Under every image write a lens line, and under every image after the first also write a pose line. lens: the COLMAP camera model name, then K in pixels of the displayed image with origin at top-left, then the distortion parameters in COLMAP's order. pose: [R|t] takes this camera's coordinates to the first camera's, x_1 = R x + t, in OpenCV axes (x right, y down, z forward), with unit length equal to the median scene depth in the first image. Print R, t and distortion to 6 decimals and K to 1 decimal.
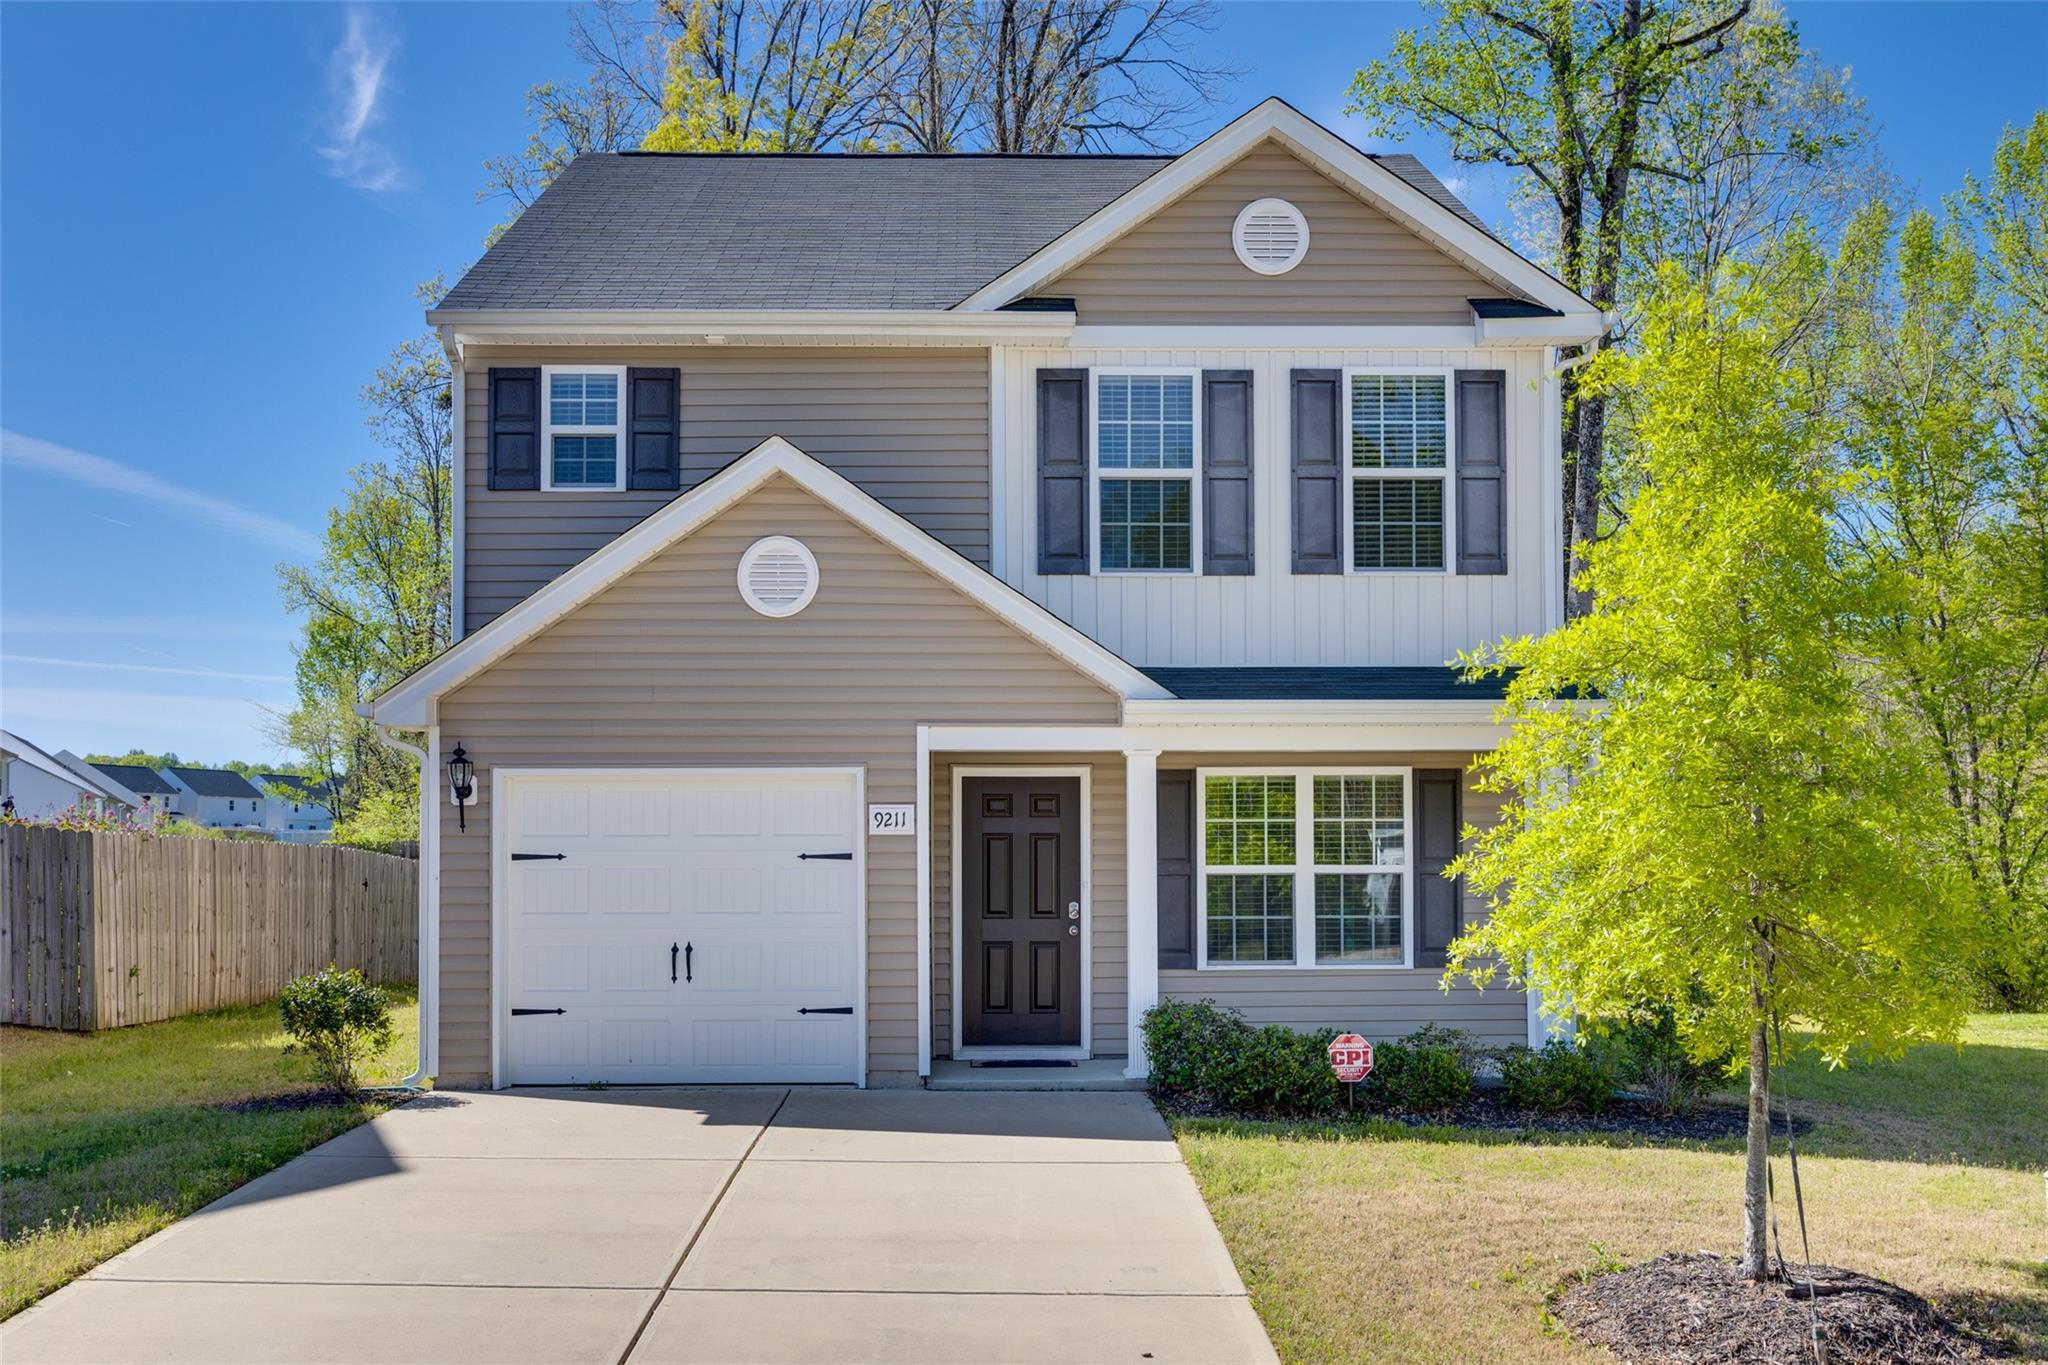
lens RADIAL K [[1977.7, 0, 1023.9], [0, 1977.7, 661.0], [0, 0, 1]] dist [0.011665, 0.000000]
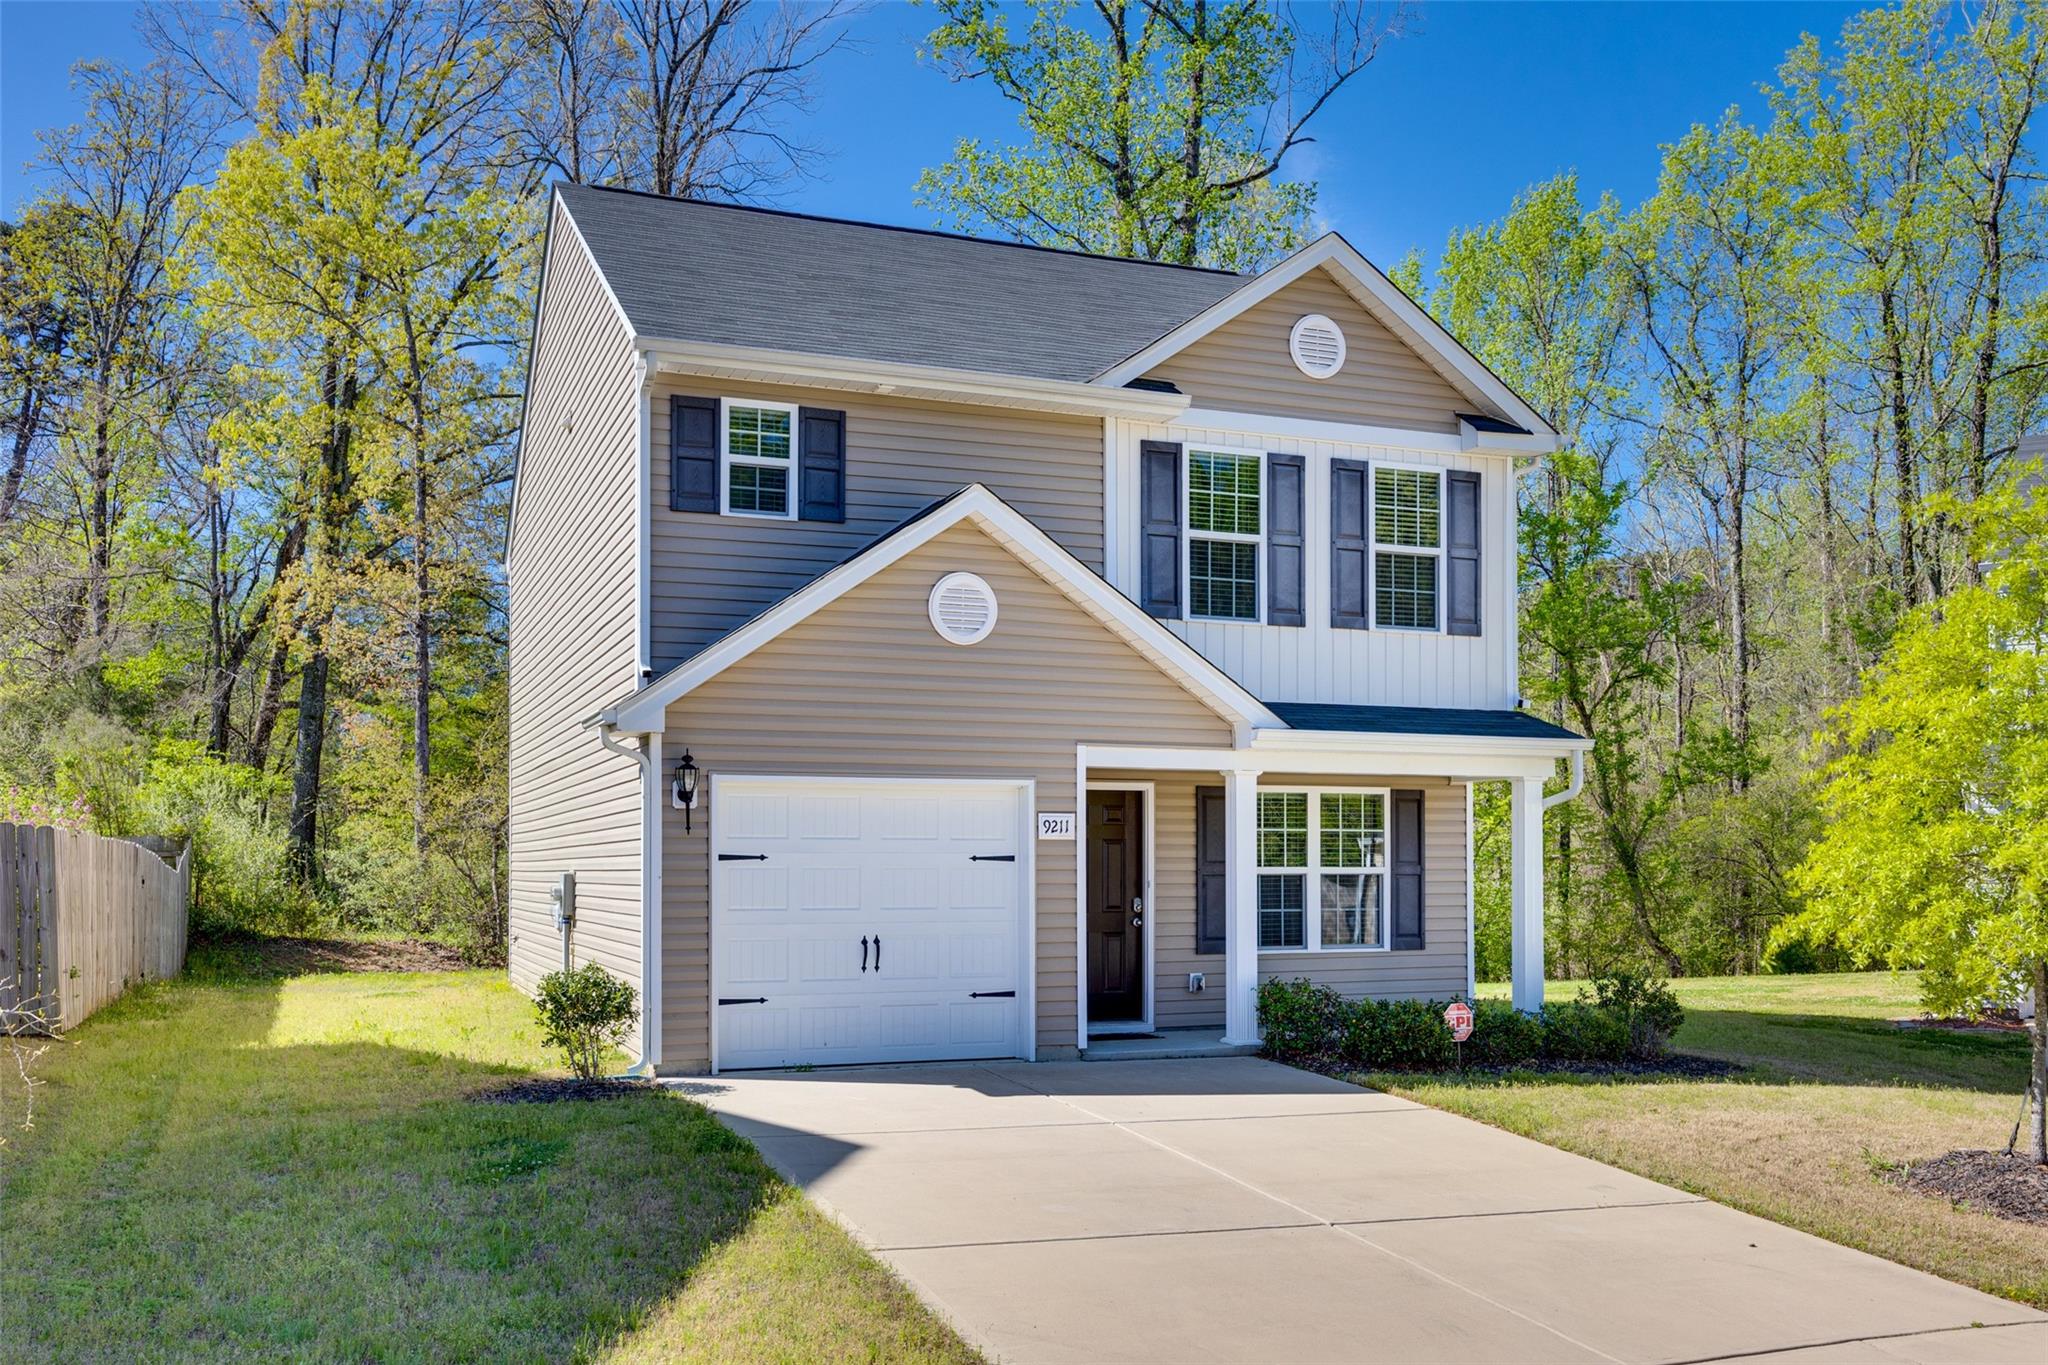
lens RADIAL K [[1780.1, 0, 1023.3], [0, 1780.1, 704.4], [0, 0, 1]] dist [0.014936, 0.005029]
pose [[0.937511, 0.034718, 0.346220, -0.417885], [-0.039687, 0.999186, 0.007268, 0.002663], [-0.345686, -0.020554, 0.938125, 0.039539]]
